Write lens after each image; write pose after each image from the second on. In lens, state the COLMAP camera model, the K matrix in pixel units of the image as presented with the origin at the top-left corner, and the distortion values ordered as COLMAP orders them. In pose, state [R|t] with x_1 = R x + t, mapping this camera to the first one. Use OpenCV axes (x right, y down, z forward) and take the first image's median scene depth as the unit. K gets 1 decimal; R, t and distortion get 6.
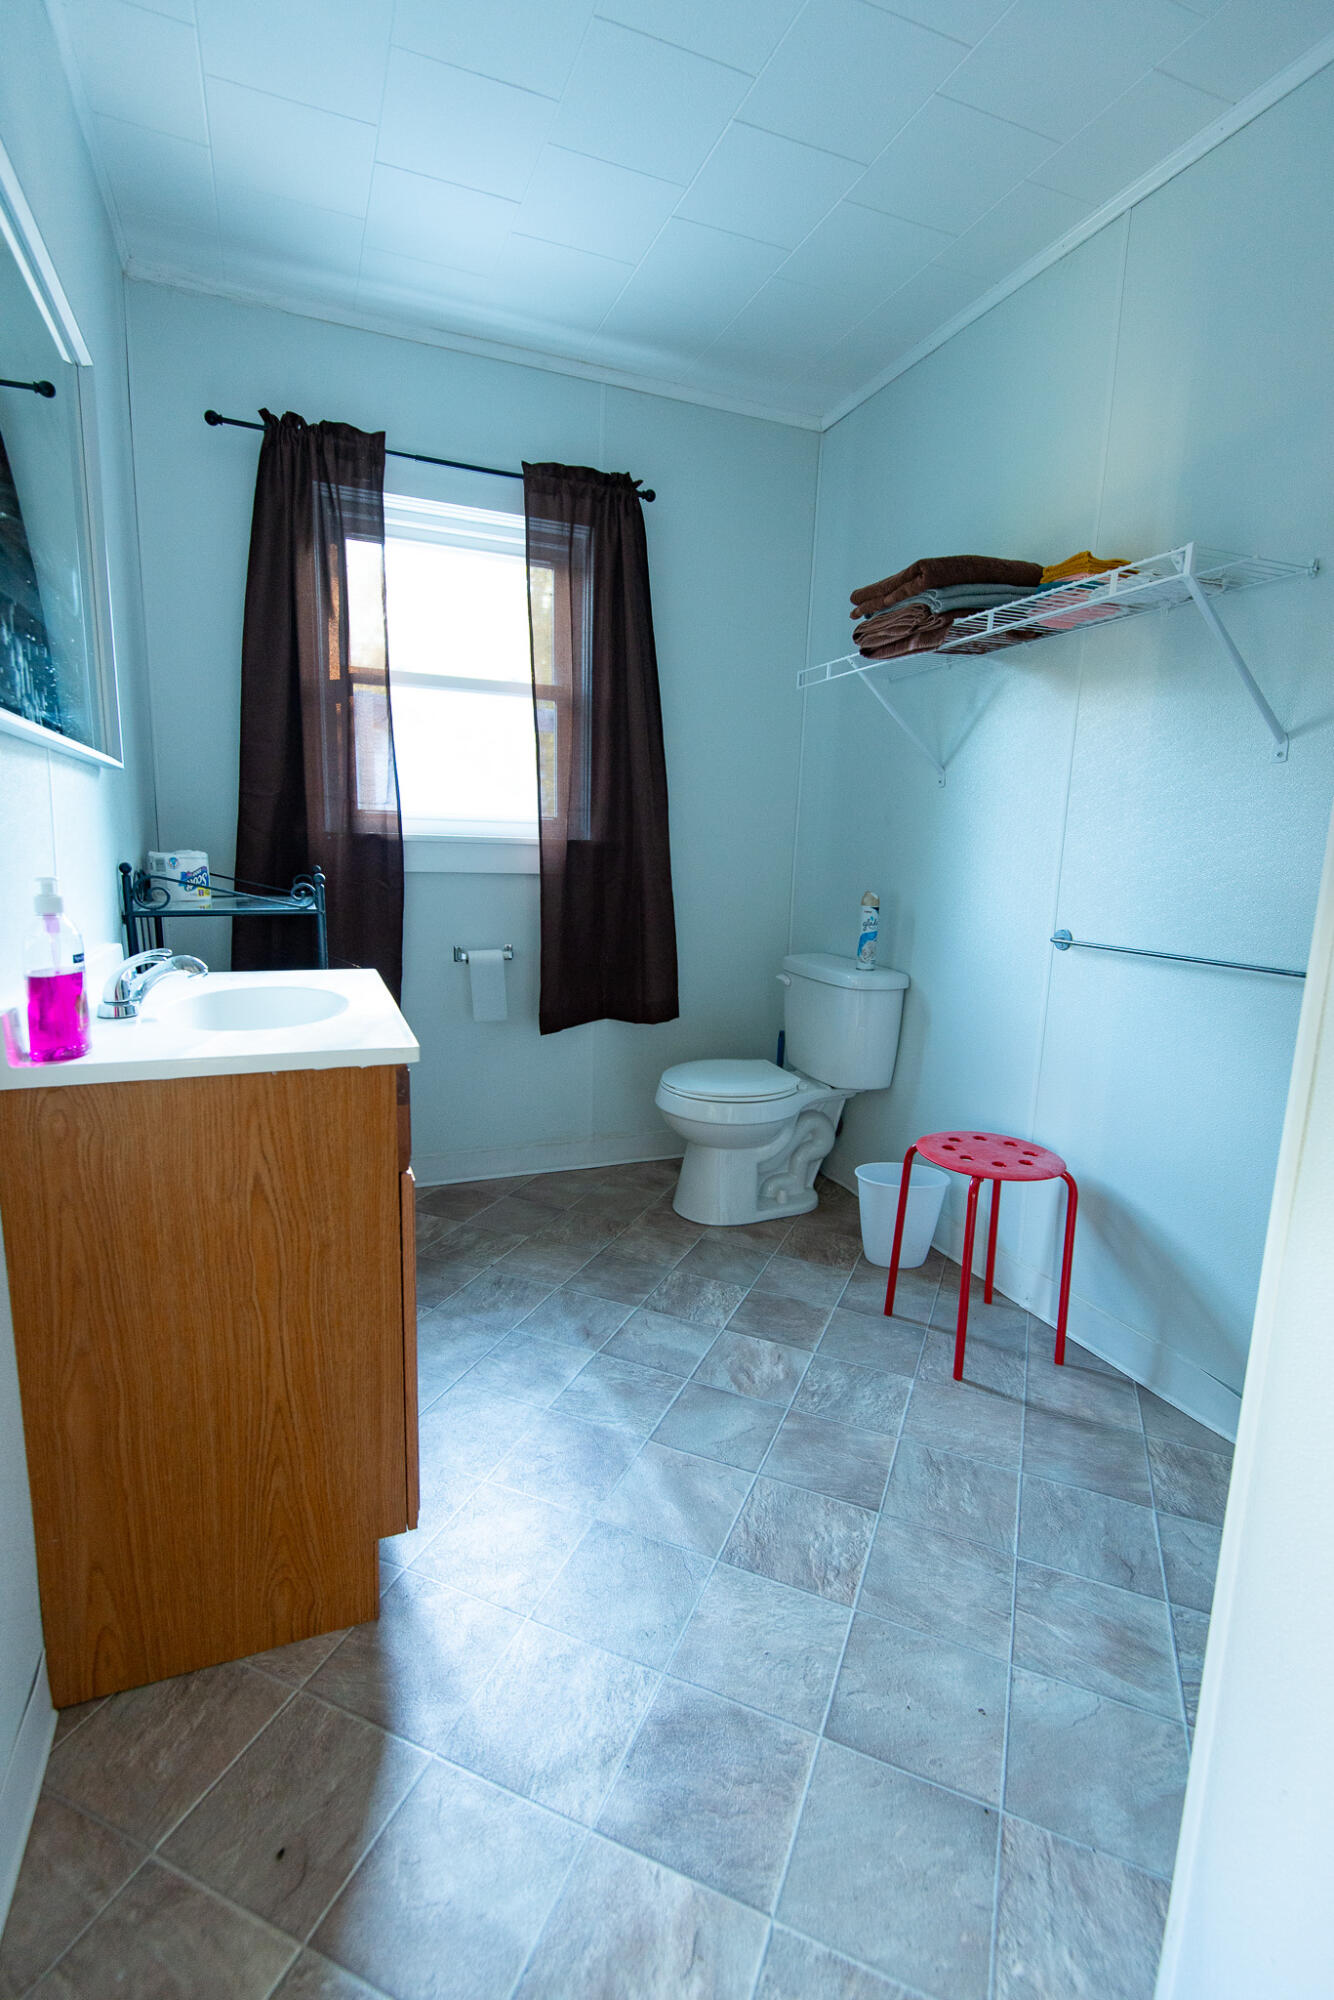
lens RADIAL K [[909.5, 0, 677.2], [0, 909.5, 1000.4], [0, 0, 1]] dist [0.005039, -0.000188]
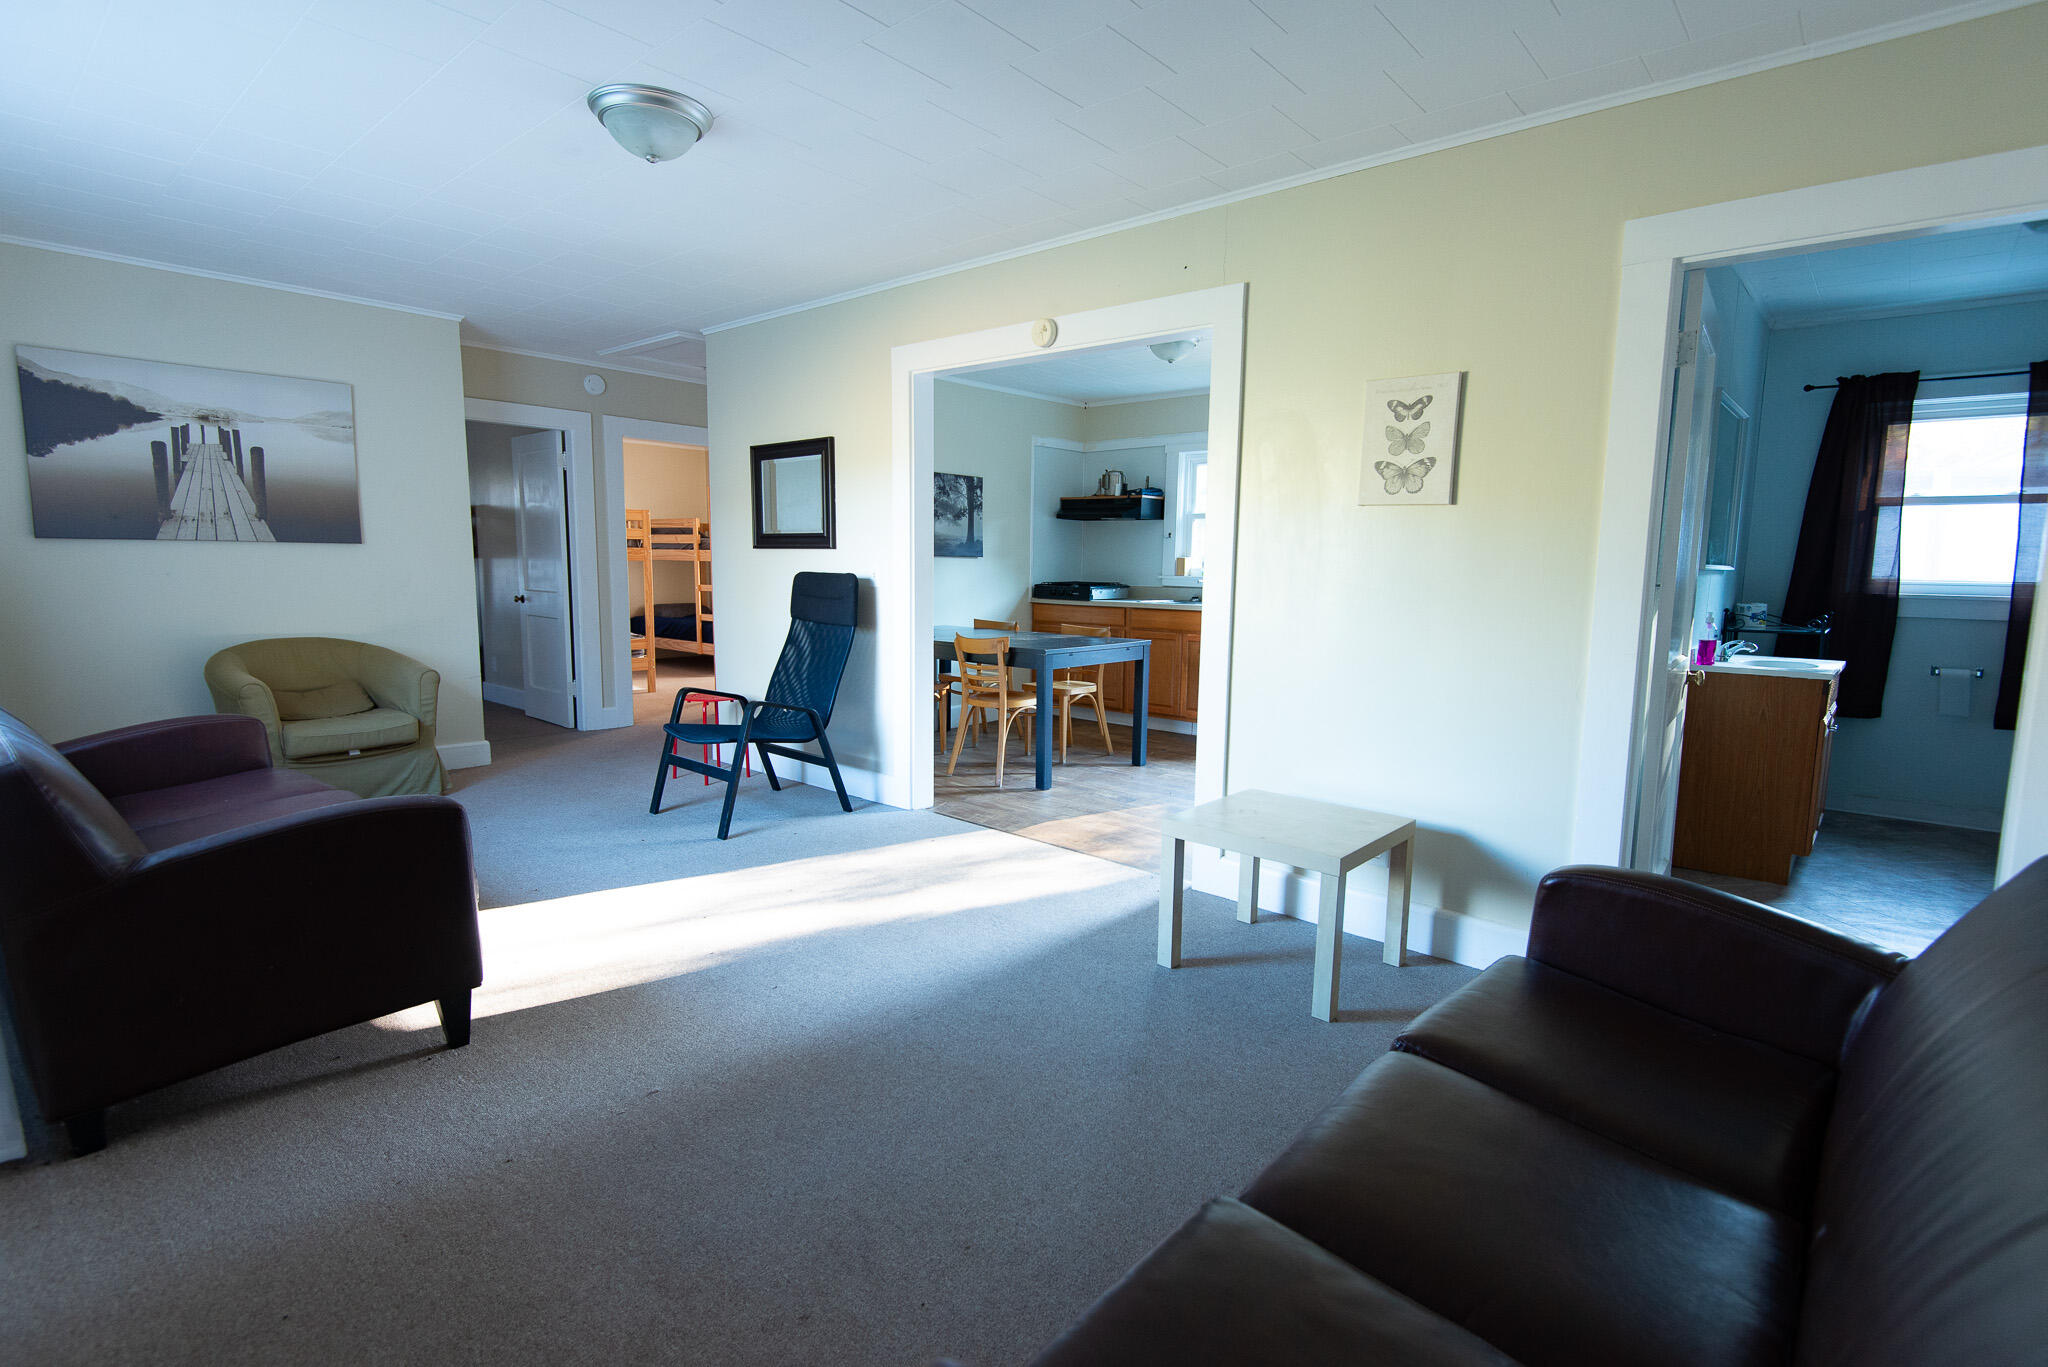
lens RADIAL K [[998.5, 0, 1031.6], [0, 998.5, 693.9], [0, 0, 1]] dist [-0.000598, -0.000234]
pose [[0.443258, 0.093655, -0.891488, 0.729519], [-0.152972, 0.987842, 0.027718, 0.216836], [0.883245, 0.124087, 0.452195, -1.373705]]
